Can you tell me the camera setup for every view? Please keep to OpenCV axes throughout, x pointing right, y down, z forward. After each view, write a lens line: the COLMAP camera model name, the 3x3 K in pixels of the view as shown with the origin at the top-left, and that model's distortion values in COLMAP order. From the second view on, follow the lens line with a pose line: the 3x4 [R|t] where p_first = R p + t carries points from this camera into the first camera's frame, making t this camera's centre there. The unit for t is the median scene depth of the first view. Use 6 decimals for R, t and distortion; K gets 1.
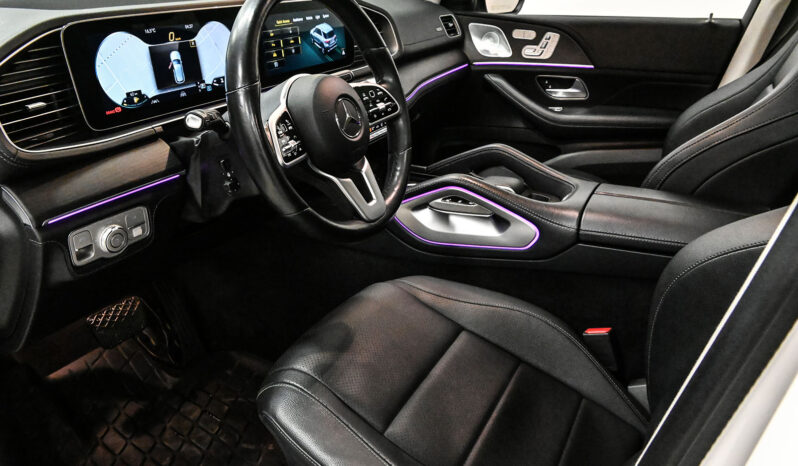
lens RADIAL K [[598.3, 0, 398.6], [0, 598.3, 232.1], [0, 0, 1]] dist [0.010534, -0.017912]
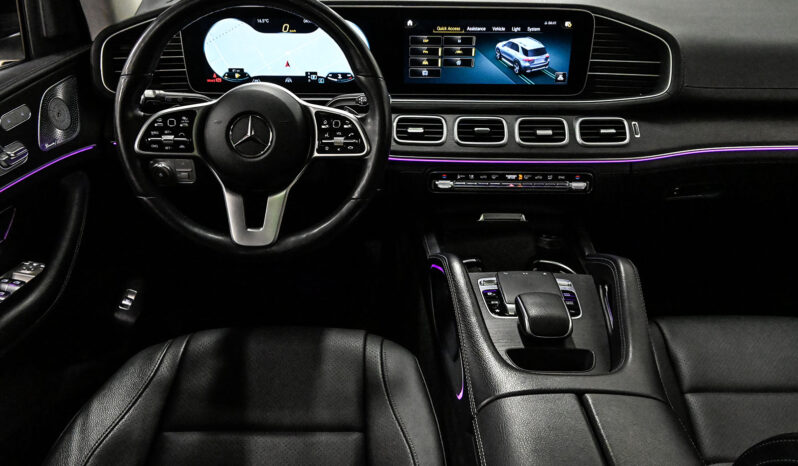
lens RADIAL K [[621.2, 0, 398.6], [0, 621.2, 233.1], [0, 0, 1]] dist [-0.012984, 0.010853]
pose [[0.470549, 0.402412, -0.785270, 0.621332], [-0.369872, 0.897944, 0.238519, -0.270923], [0.801111, 0.178214, 0.571367, 0.466918]]
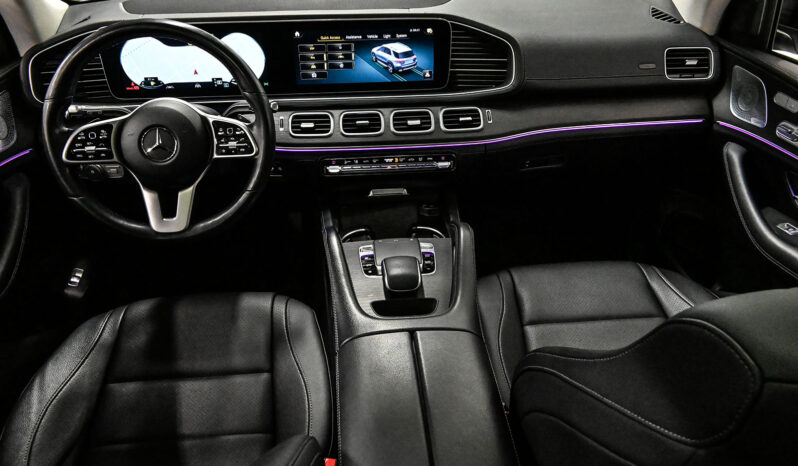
lens RADIAL K [[598.3, 0, 400.3], [0, 598.3, 231.9], [0, 0, 1]] dist [0.010534, -0.017912]
pose [[0.545183, 0.430157, -0.719542, 0.790547], [-0.340762, 0.897920, 0.278606, -0.380888], [0.765935, 0.093301, 0.636112, 0.450490]]
